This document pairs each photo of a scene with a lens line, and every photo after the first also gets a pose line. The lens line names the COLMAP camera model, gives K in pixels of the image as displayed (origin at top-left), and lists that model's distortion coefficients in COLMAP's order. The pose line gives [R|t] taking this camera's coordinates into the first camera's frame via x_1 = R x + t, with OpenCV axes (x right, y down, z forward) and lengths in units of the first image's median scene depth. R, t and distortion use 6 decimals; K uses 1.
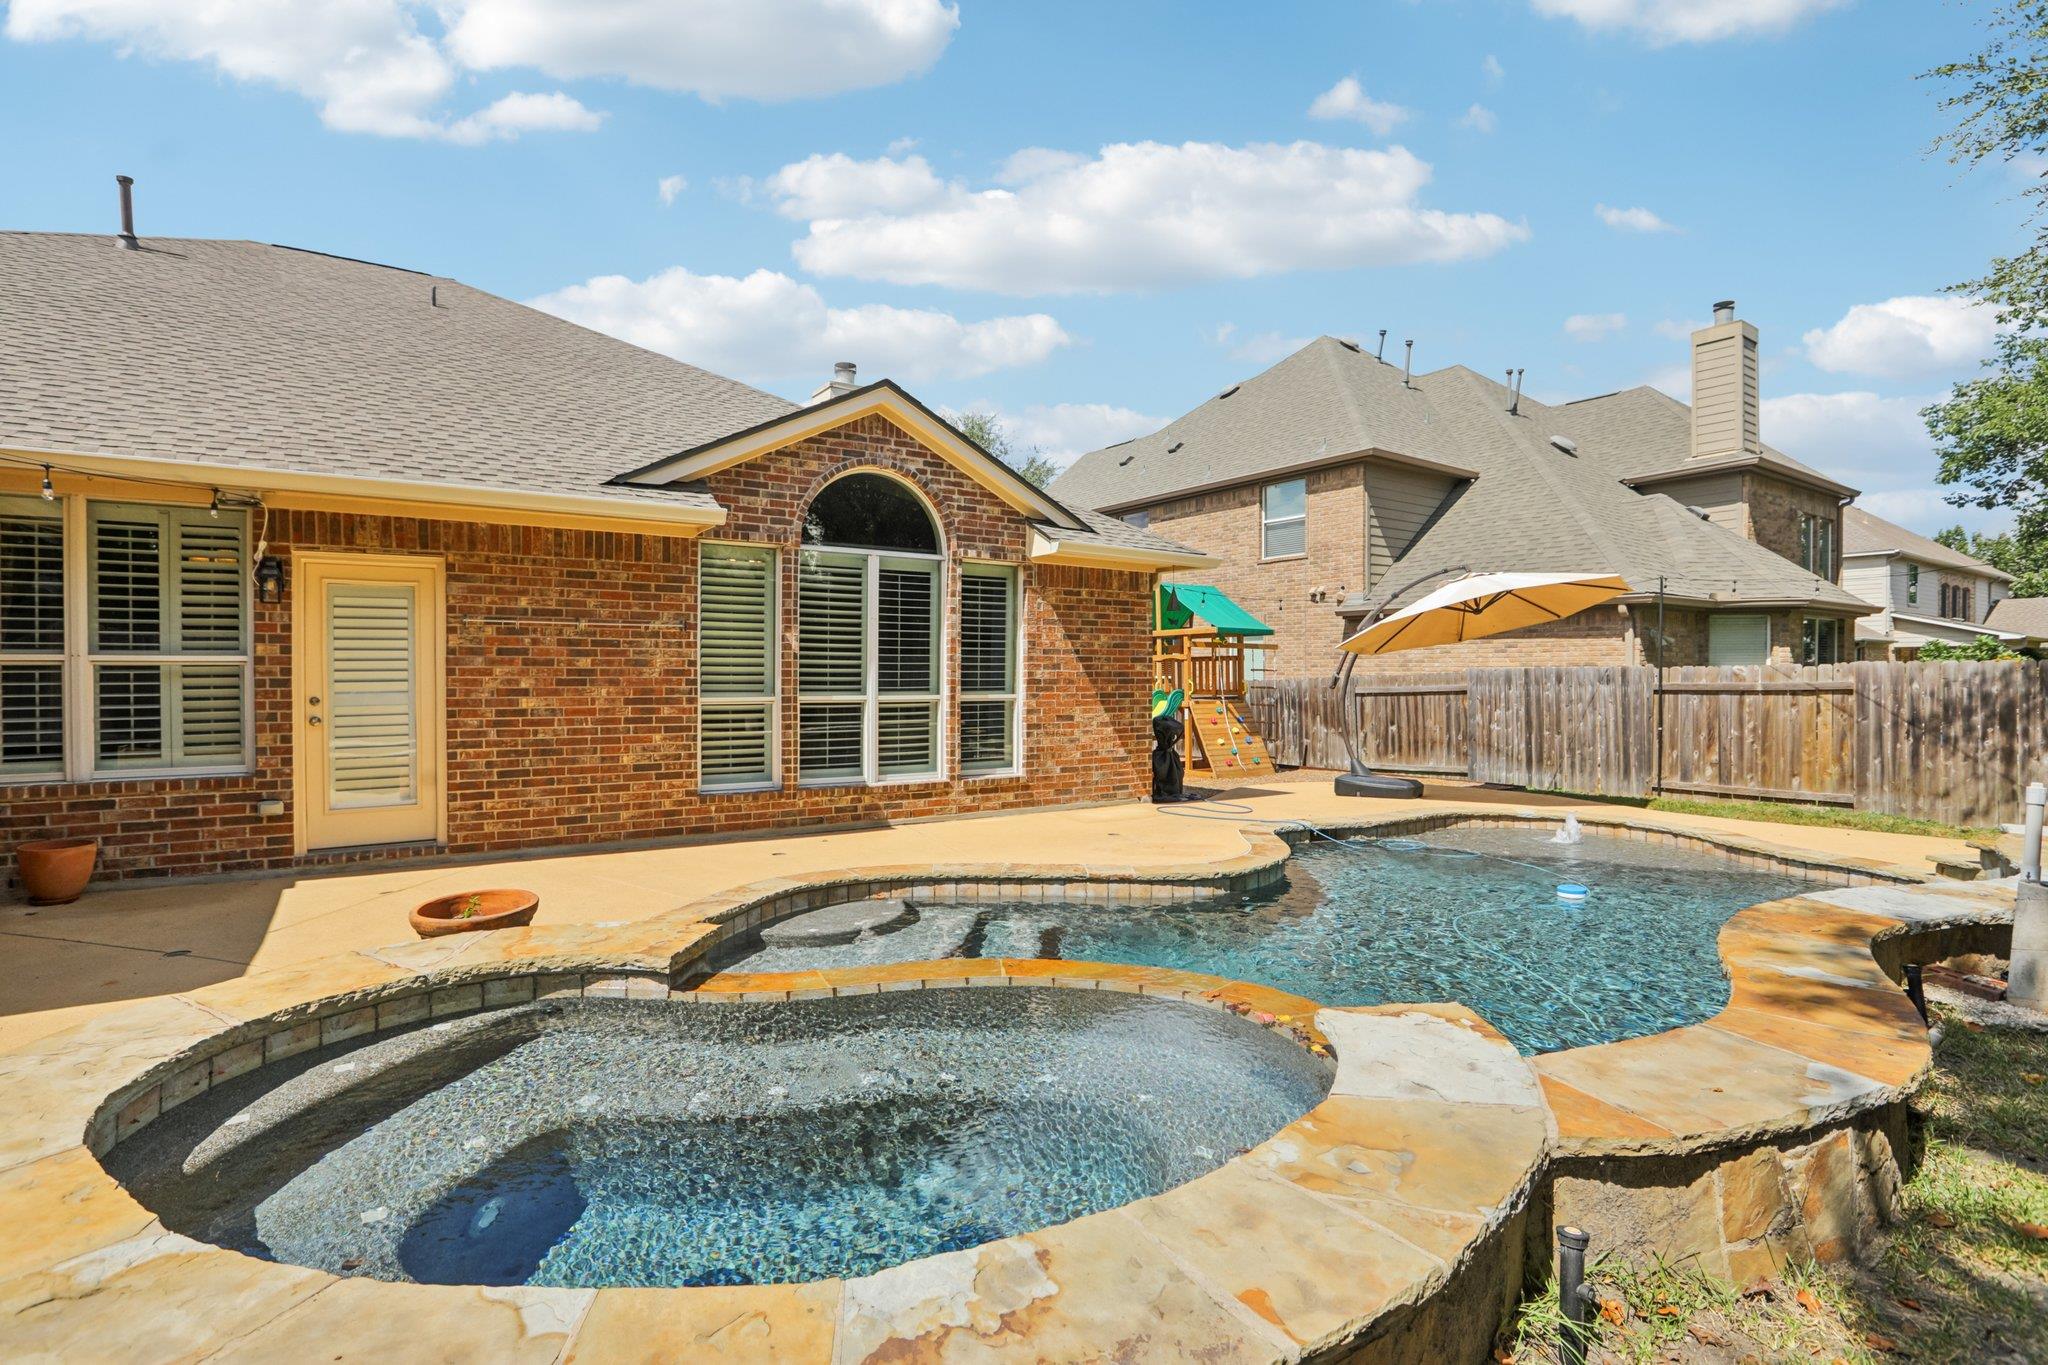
lens RADIAL K [[977.6, 0, 1009.2], [0, 977.6, 680.1], [0, 0, 1]] dist [-0.069586, 0.030407]
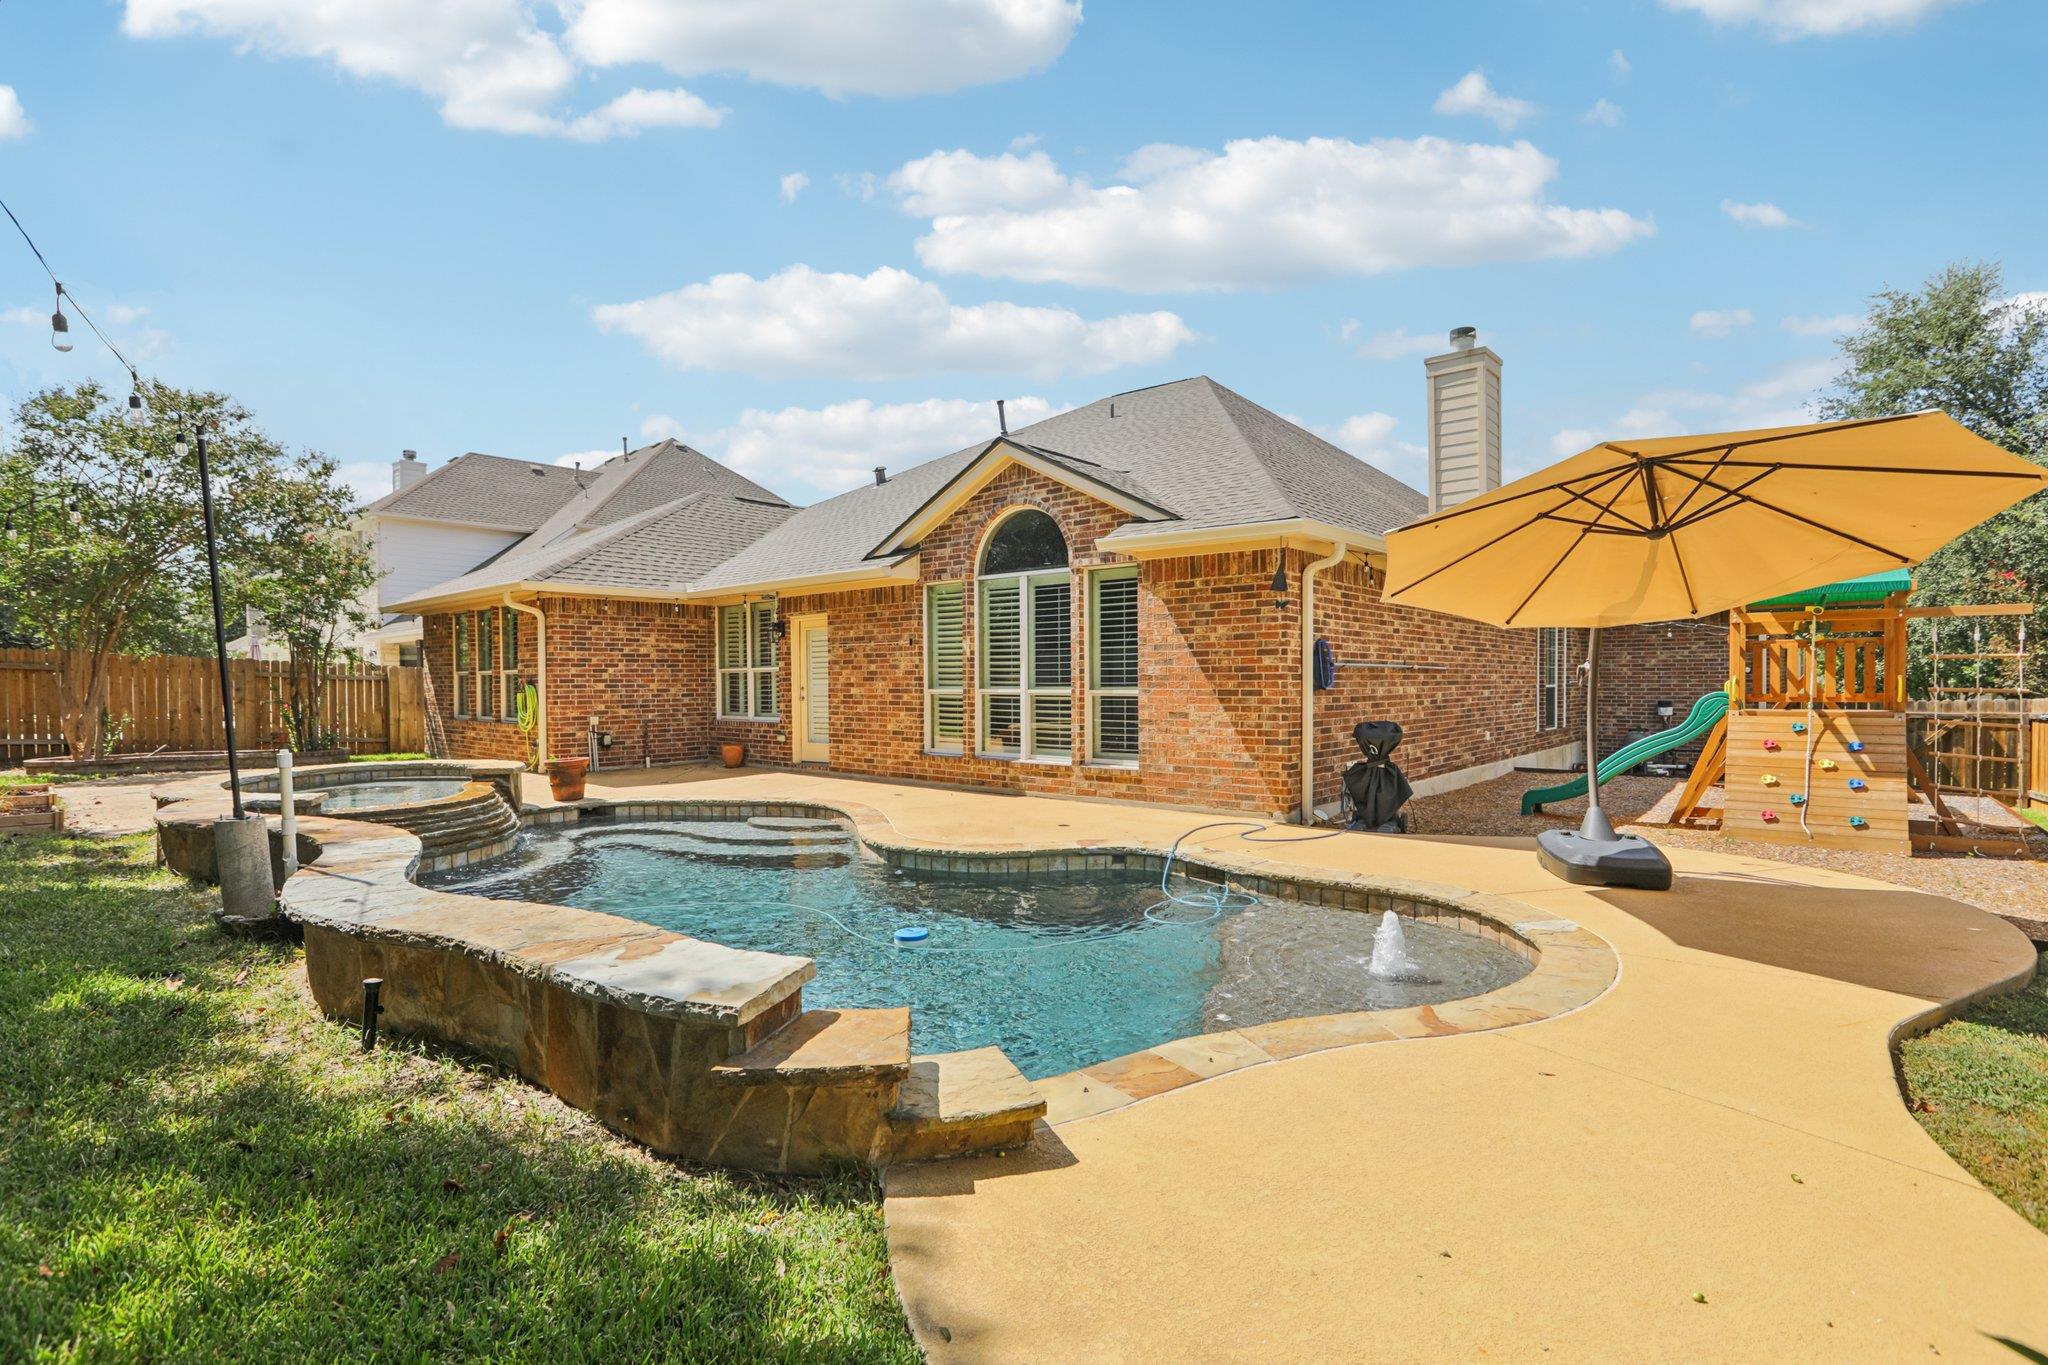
lens RADIAL K [[977.6, 0, 1009.2], [0, 977.6, 680.1], [0, 0, 1]] dist [-0.069586, 0.030407]
pose [[0.268611, -0.002936, -0.963244, 1.039645], [-0.000070, 0.999995, -0.003067, 0.007852], [0.963249, 0.000892, 0.268609, 0.642669]]
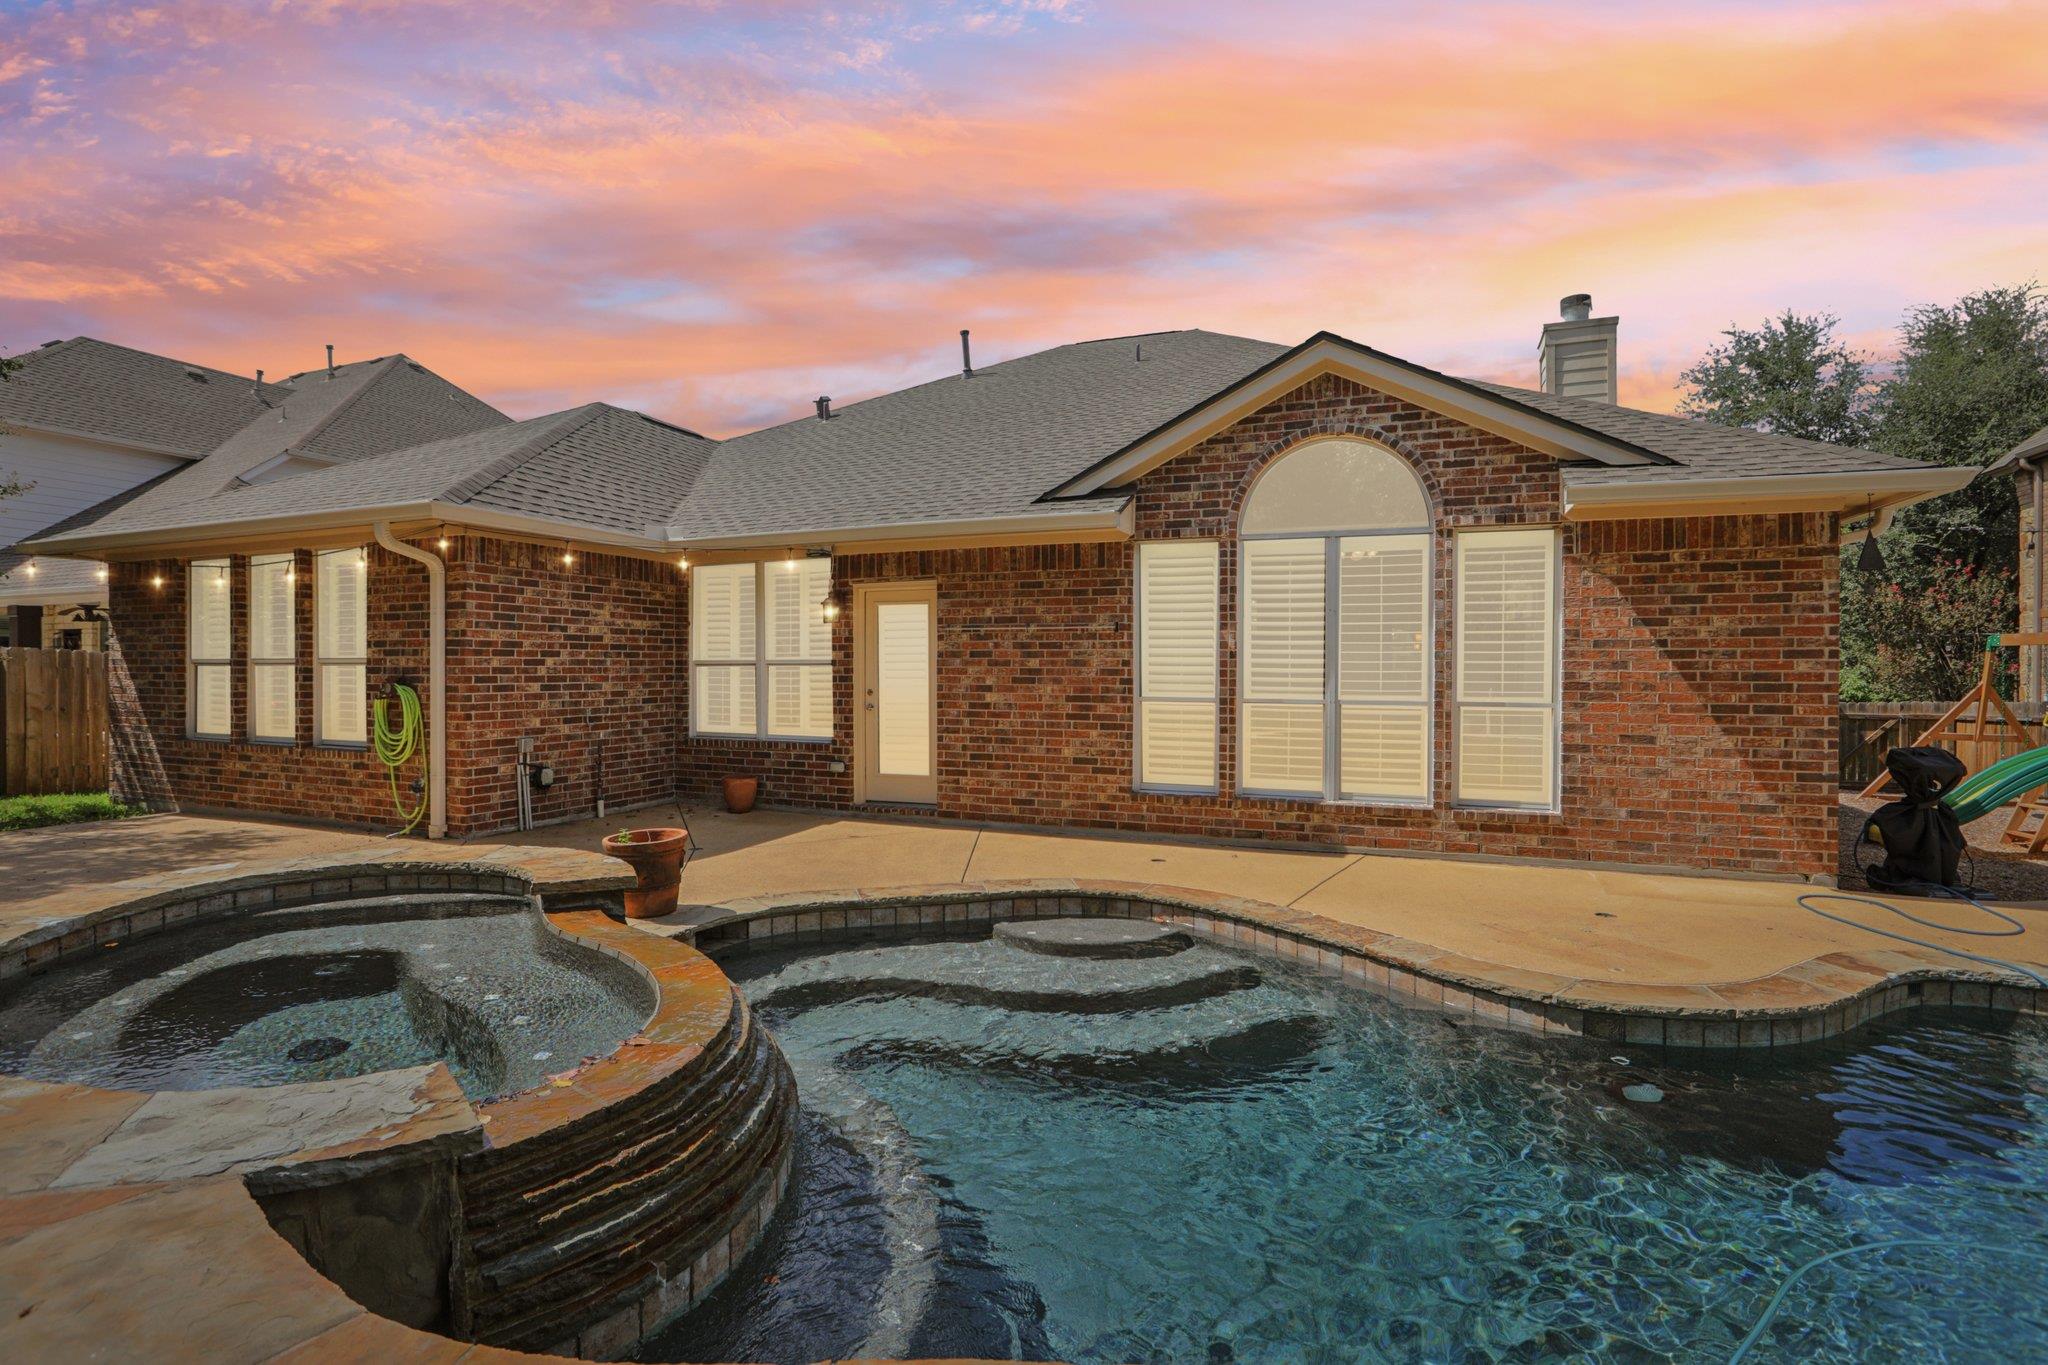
lens RADIAL K [[971.6, 0, 1017.7], [0, 971.6, 667.4], [0, 0, 1]] dist [-0.071522, 0.045108]
pose [[0.568260, -0.000583, -0.822849, 0.399648], [-0.008019, 0.999948, -0.006246, -0.004811], [0.822810, 0.010148, 0.568226, 0.284072]]
